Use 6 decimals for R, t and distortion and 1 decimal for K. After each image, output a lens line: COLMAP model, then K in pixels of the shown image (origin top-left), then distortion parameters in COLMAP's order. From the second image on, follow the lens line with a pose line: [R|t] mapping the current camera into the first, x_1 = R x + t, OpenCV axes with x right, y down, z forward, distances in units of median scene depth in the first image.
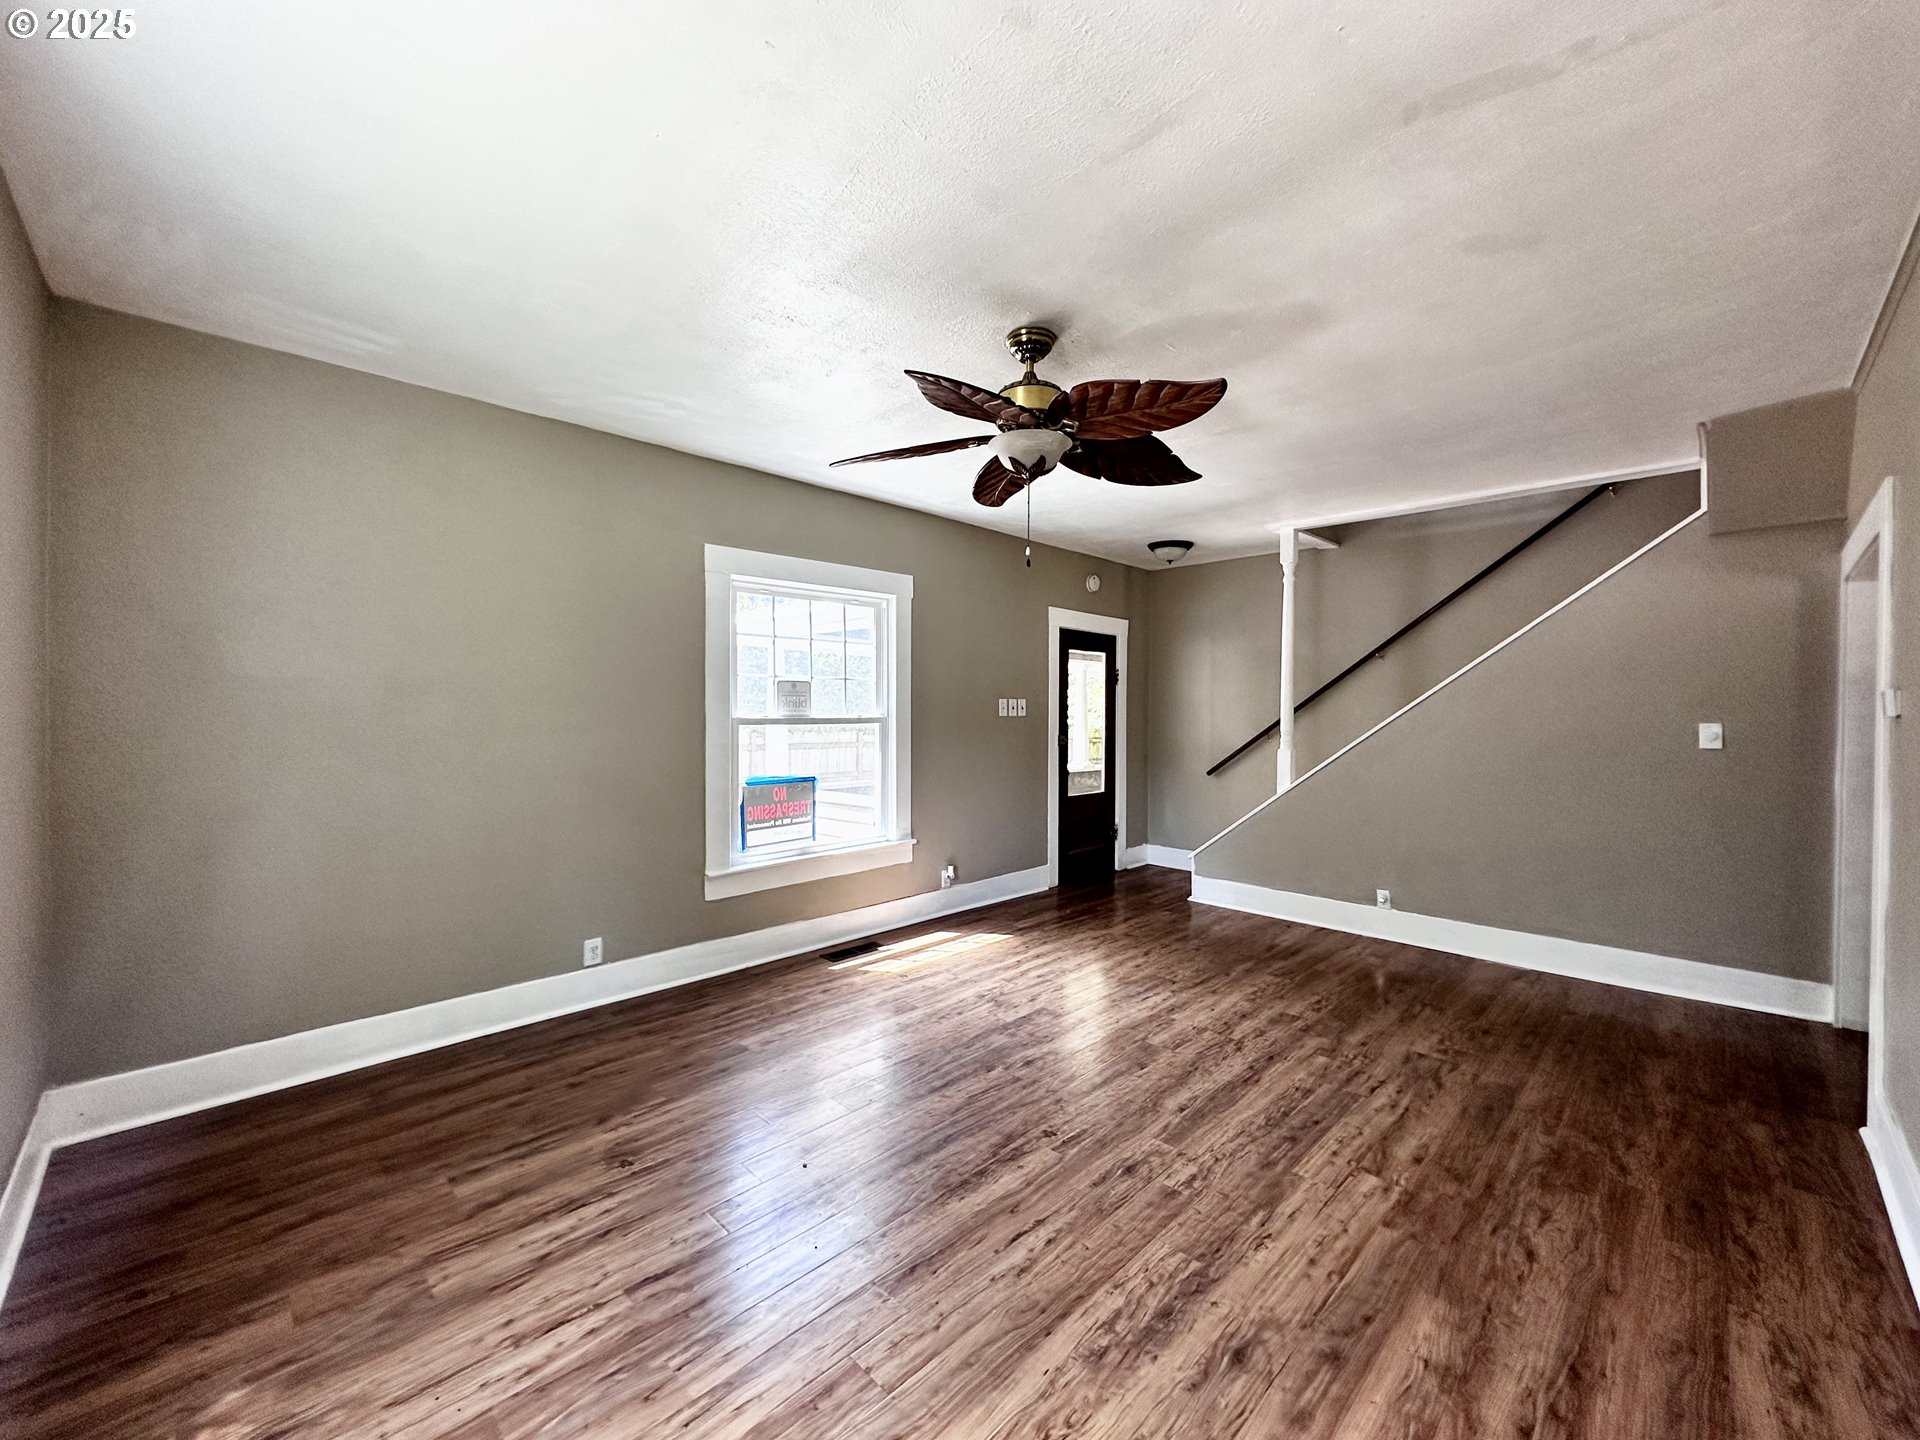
lens RADIAL K [[768.5, 0, 959.8], [0, 768.5, 721.4], [0, 0, 1]] dist [-0.002657, 0.001291]
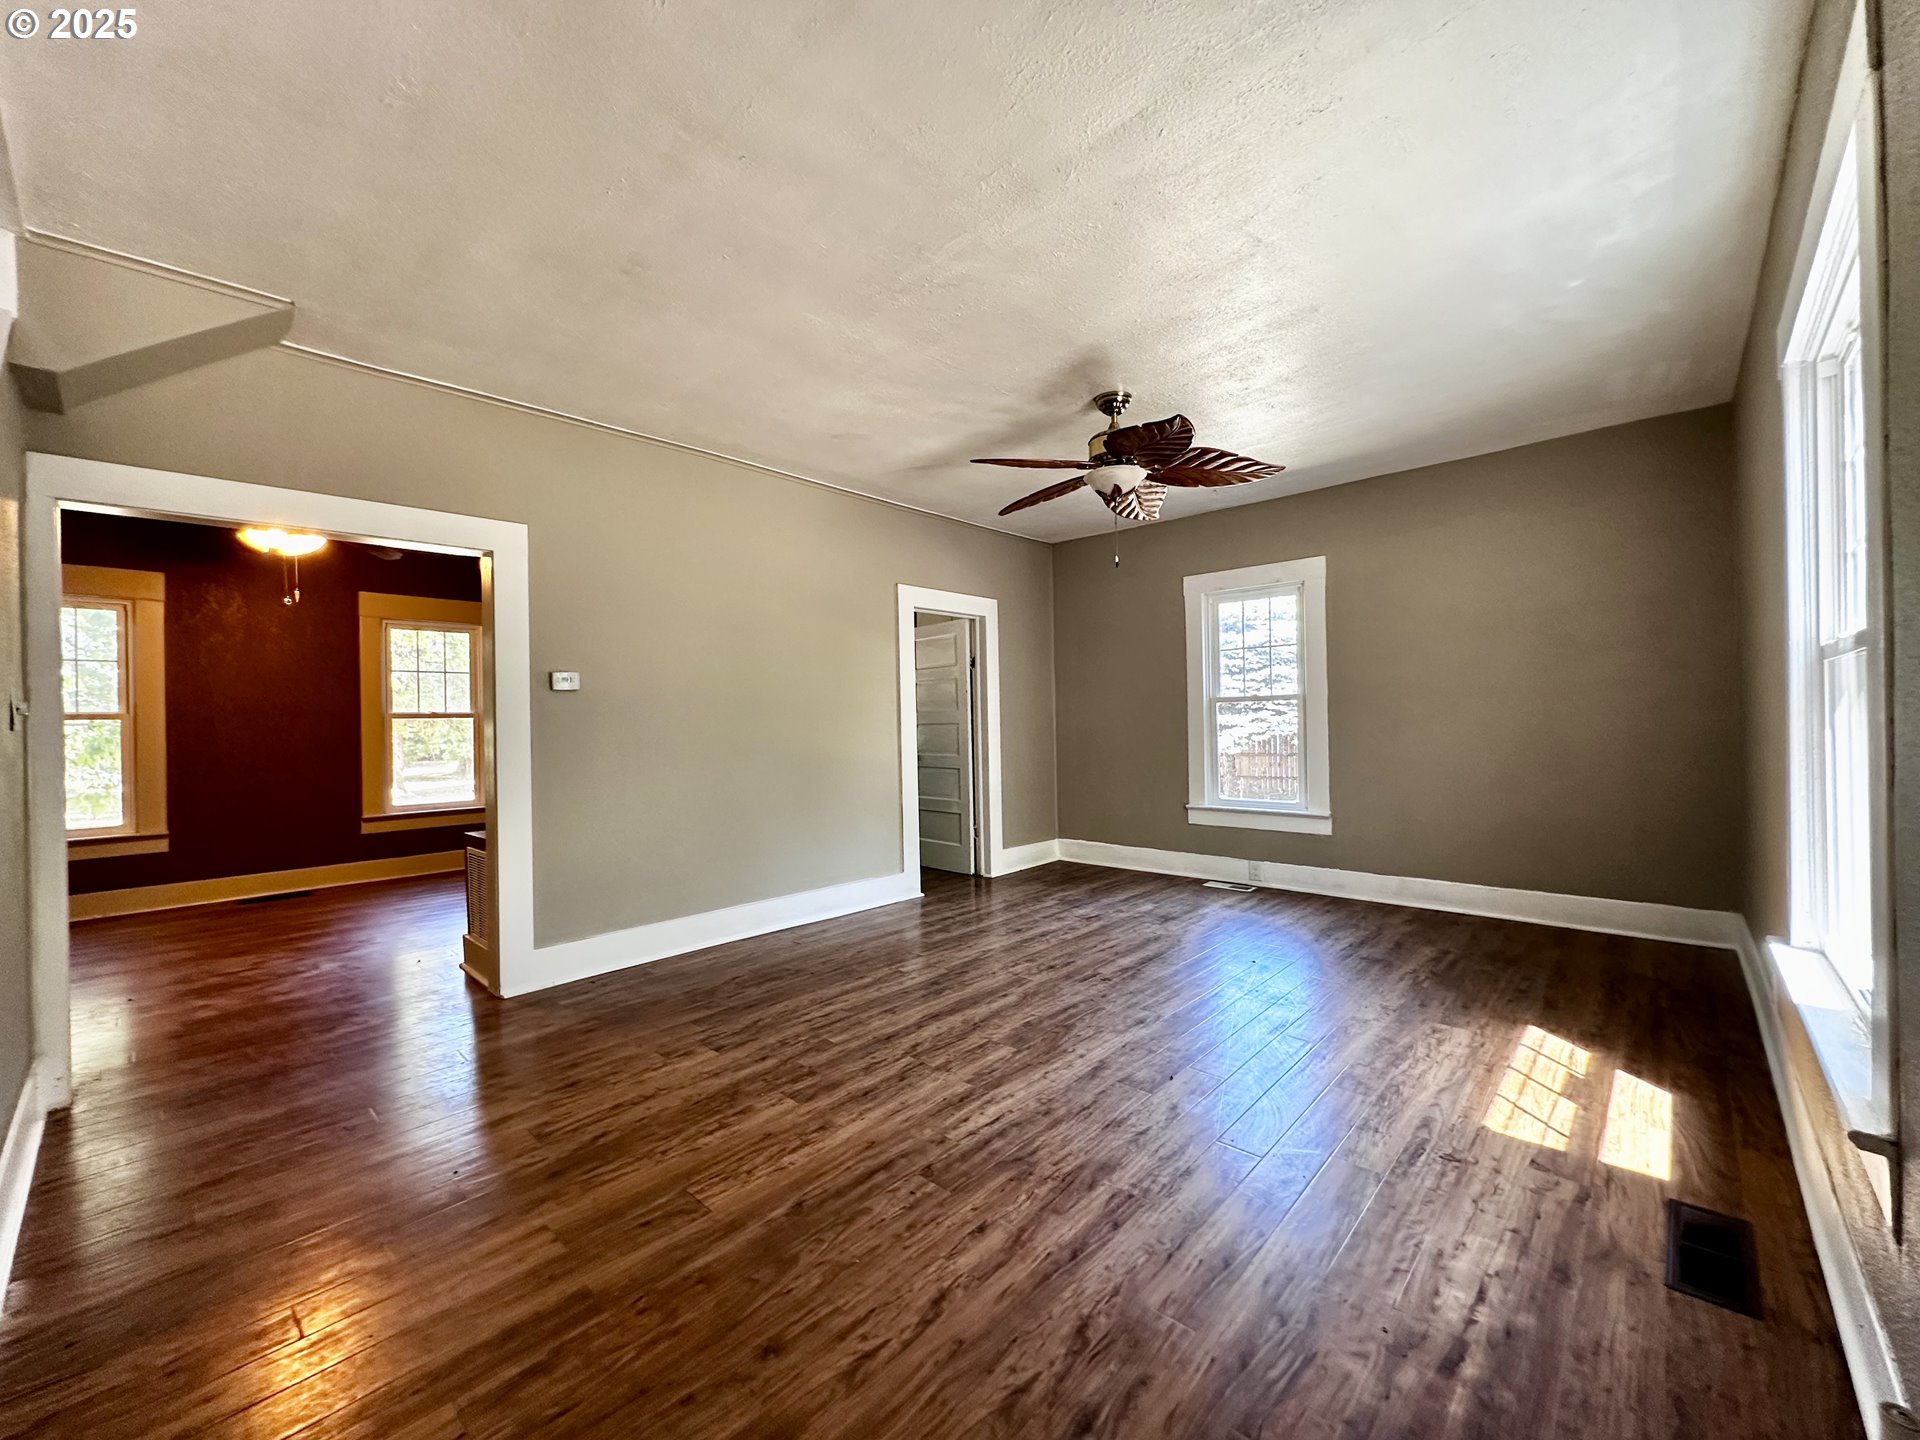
lens RADIAL K [[768.5, 0, 959.8], [0, 768.5, 721.4], [0, 0, 1]] dist [-0.002657, 0.001291]
pose [[-0.999259, 0.014936, -0.035483, 0.323566], [0.014537, 0.999828, 0.011476, 0.036830], [0.035649, 0.010952, -0.999304, 1.815108]]
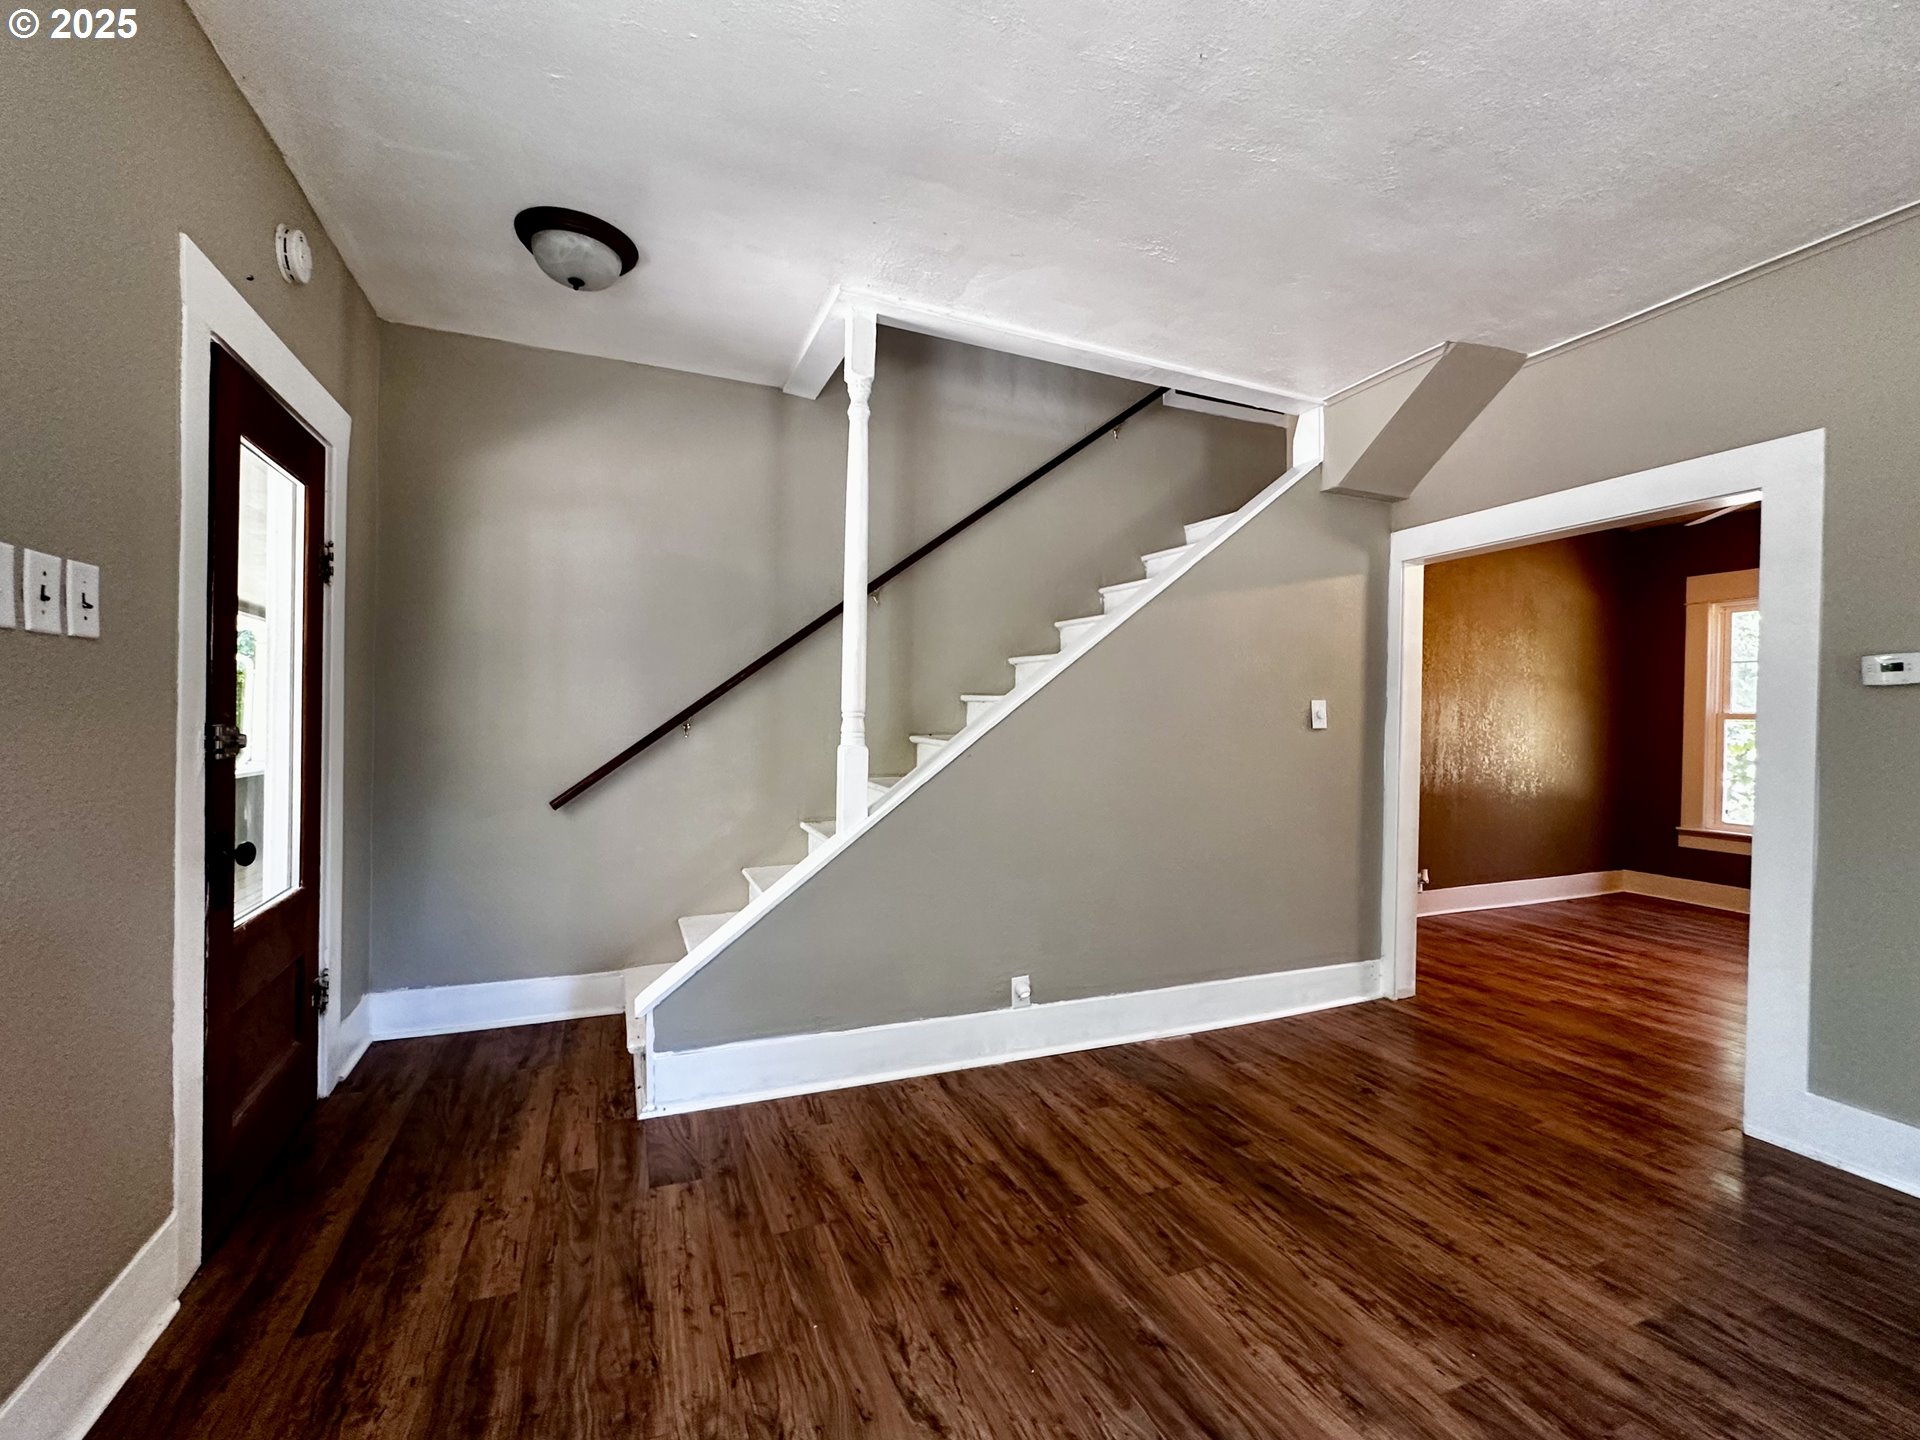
lens RADIAL K [[806.2, 0, 957.3], [0, 806.2, 725.4], [0, 0, 1]] dist [-0.004678, 0.000208]
pose [[0.380661, -0.008233, 0.924678, -0.064984], [-0.004794, 0.999929, 0.010876, 0.026352], [-0.924702, -0.008573, 0.380594, 1.165708]]
